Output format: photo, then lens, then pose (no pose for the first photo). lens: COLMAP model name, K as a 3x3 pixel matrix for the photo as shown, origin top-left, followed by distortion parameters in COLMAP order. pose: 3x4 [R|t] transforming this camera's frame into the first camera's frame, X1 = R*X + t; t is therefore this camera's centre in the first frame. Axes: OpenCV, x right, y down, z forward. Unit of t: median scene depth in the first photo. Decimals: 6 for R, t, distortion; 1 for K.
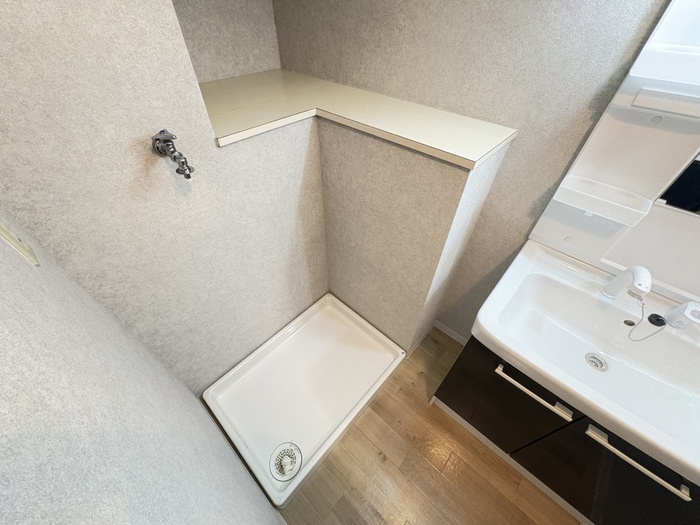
lens RADIAL K [[278.7, 0, 350.8], [0, 278.7, 264.0], [0, 0, 1]] dist [-0.002876, 0.000443]
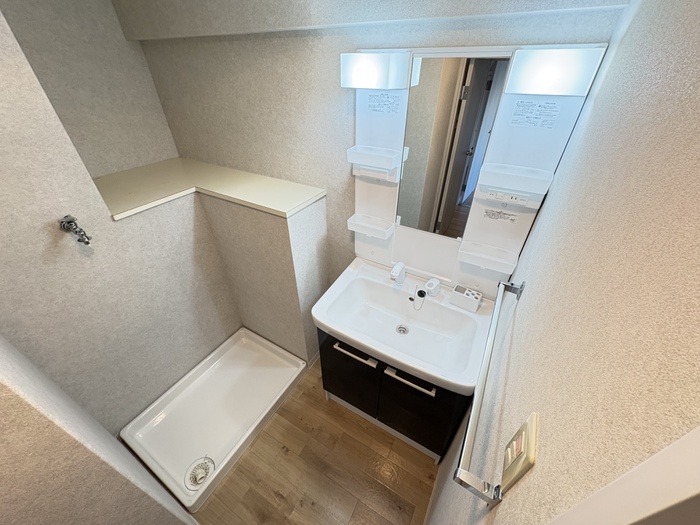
lens RADIAL K [[278.7, 0, 350.4], [0, 278.7, 264.6], [0, 0, 1]] dist [-0.002876, 0.000443]
pose [[0.977635, -0.135173, 0.161115, 0.358974], [0.159850, 0.975434, -0.151581, 0.166112], [-0.136668, 0.173945, 0.975226, -0.415438]]
